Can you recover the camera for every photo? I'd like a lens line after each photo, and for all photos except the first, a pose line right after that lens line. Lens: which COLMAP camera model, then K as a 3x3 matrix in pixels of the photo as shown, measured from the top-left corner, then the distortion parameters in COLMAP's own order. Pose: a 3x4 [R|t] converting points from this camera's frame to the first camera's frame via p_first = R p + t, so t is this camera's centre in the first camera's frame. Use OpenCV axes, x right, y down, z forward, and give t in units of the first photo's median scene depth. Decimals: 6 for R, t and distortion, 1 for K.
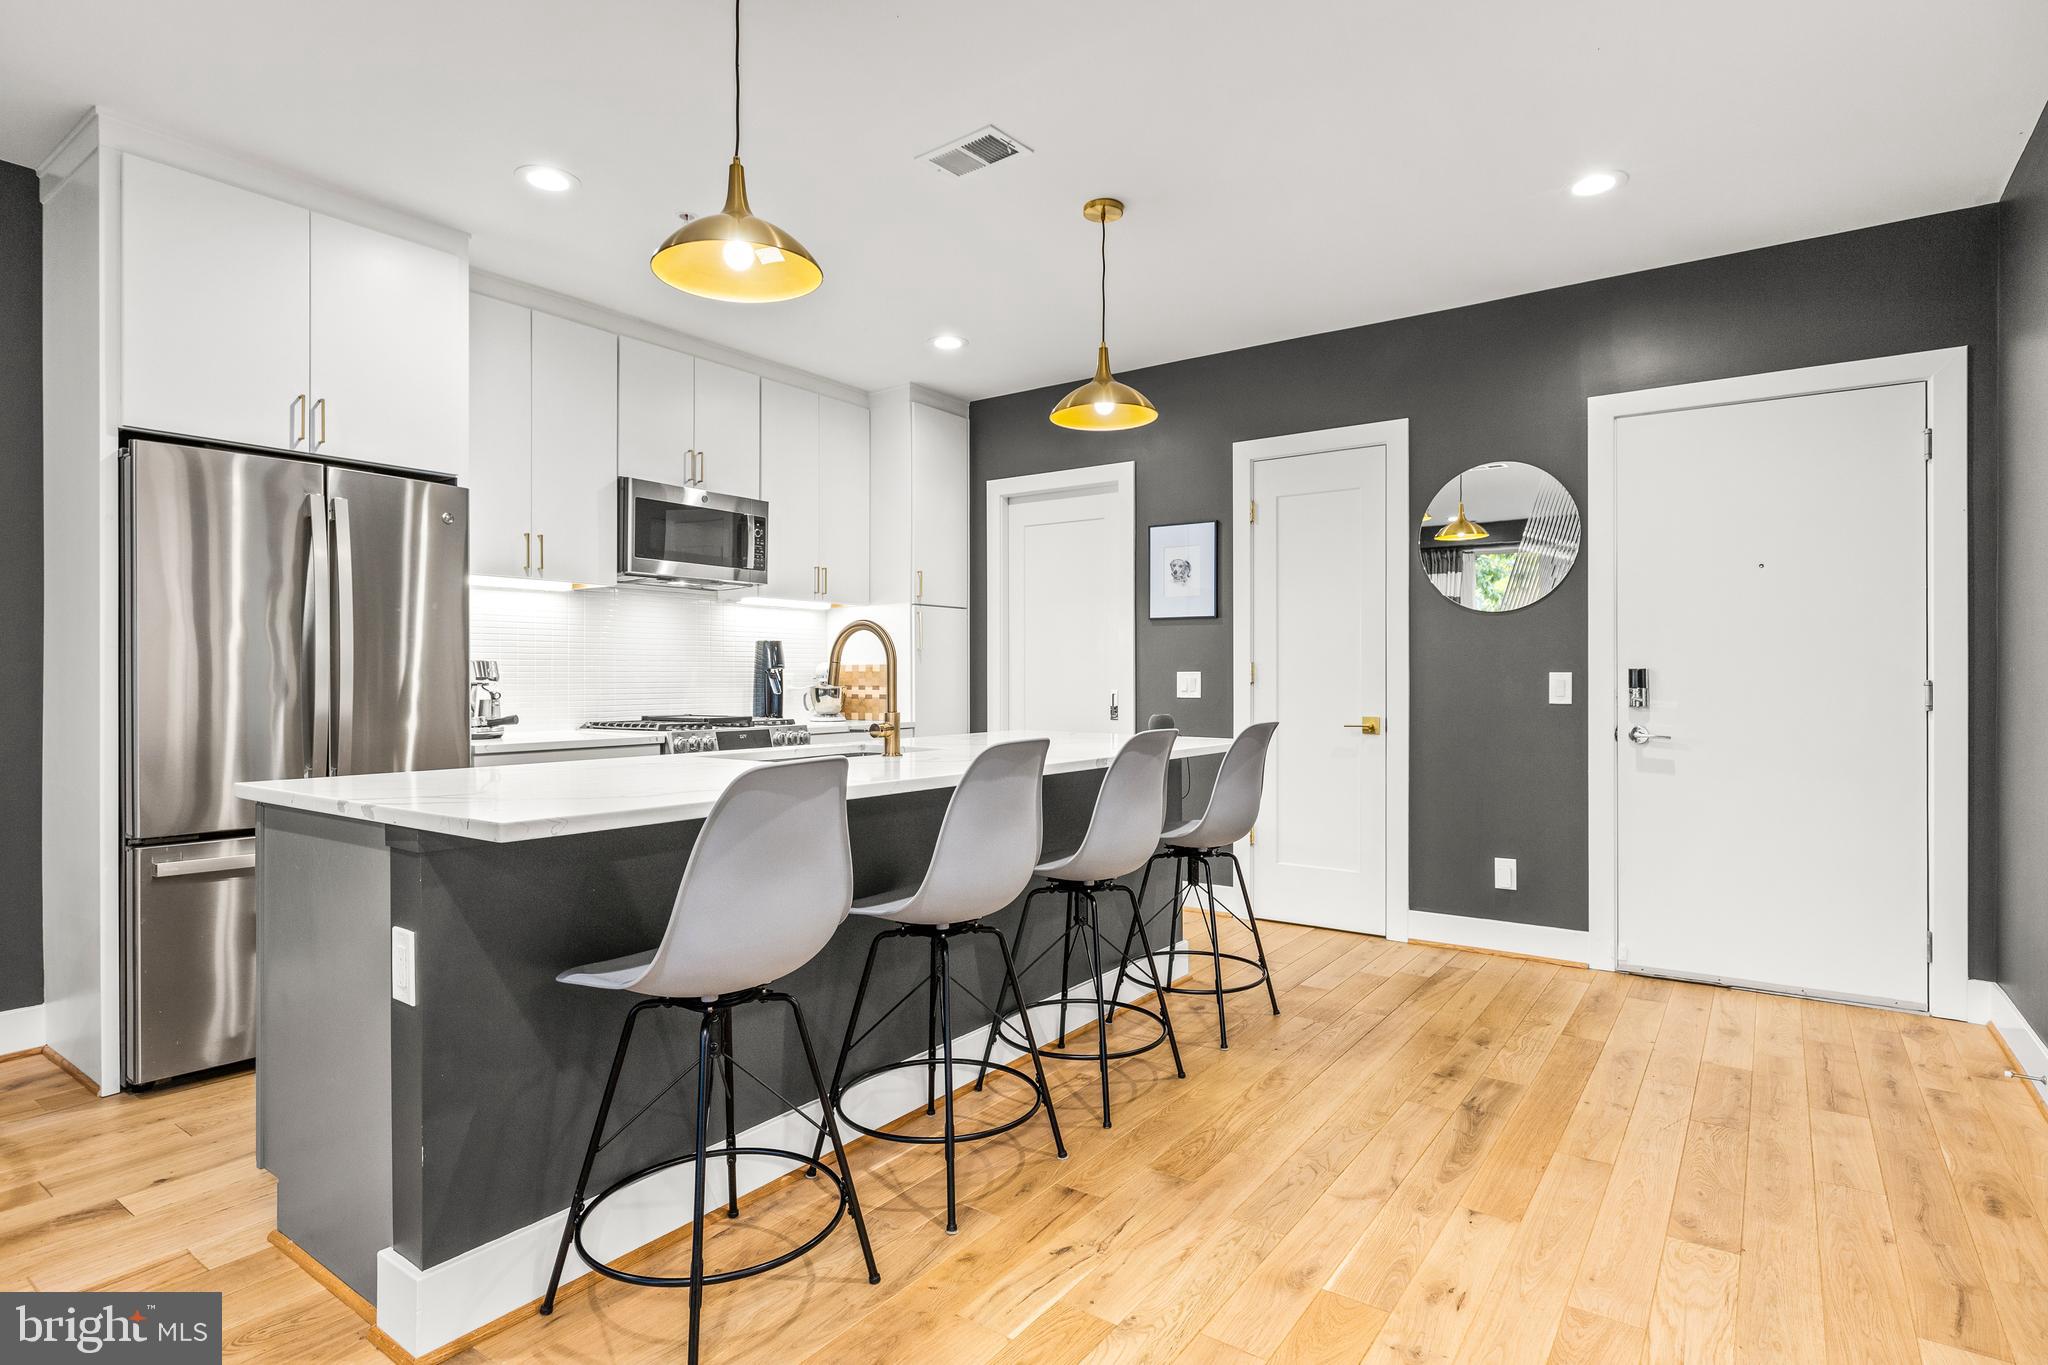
lens RADIAL K [[1071.0, 0, 1022.2], [0, 1071.0, 677.8], [0, 0, 1]] dist [-0.005964, -0.001374]
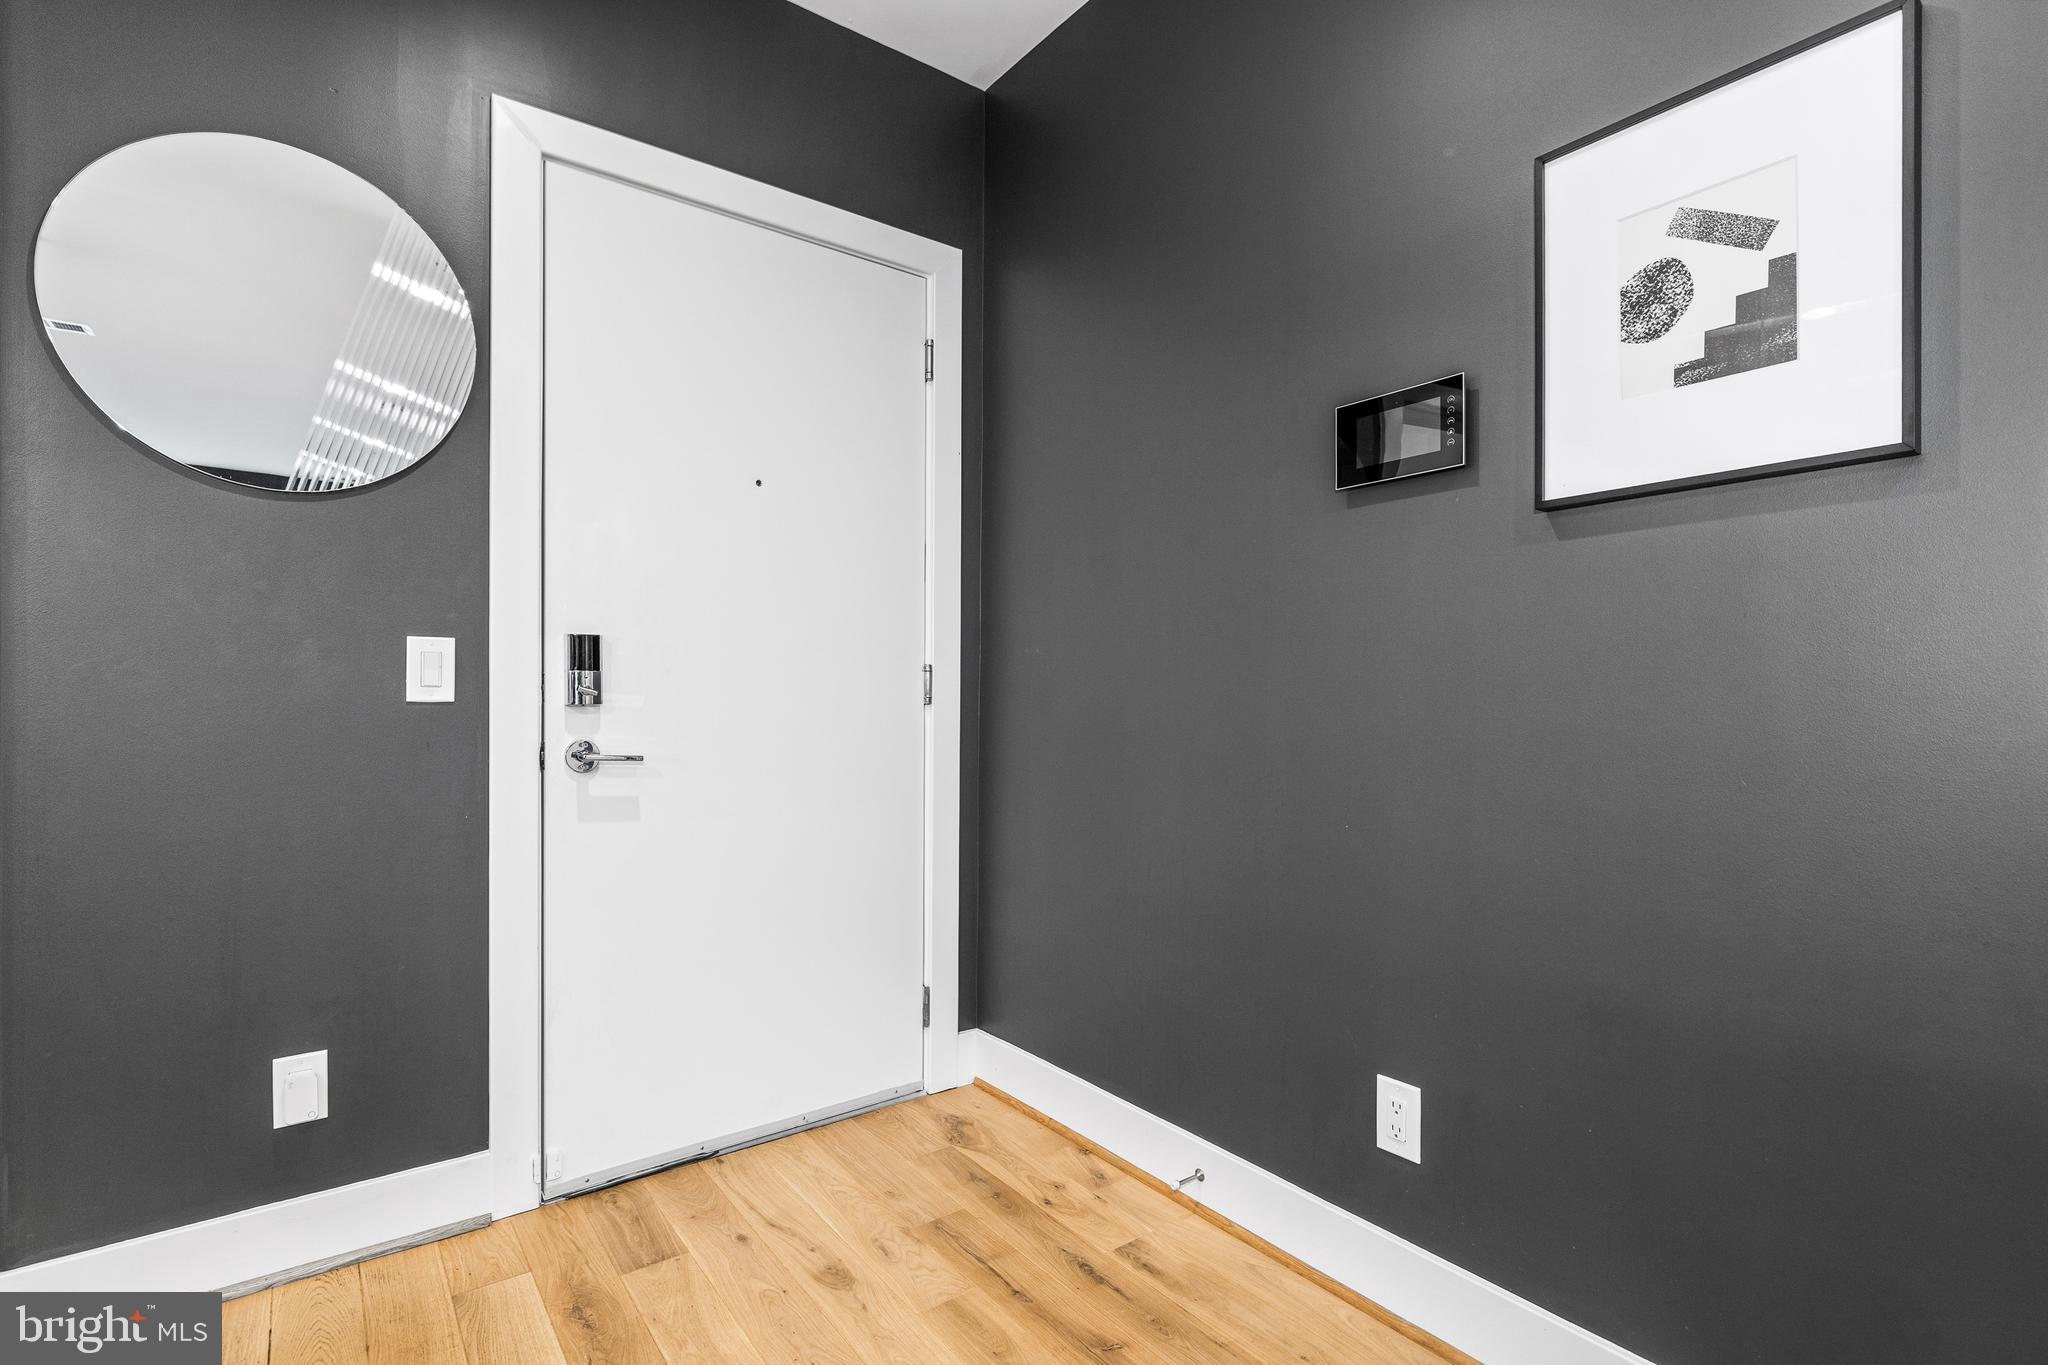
lens RADIAL K [[969.4, 0, 1023.8], [0, 969.4, 691.7], [0, 0, 1]] dist [-0.000482, -0.000095]
pose [[0.319925, 0.000933, 0.947442, 0.179670], [-0.000618, 1.000000, -0.000776, 0.020793], [-0.947443, -0.000337, 0.319925, 0.630260]]
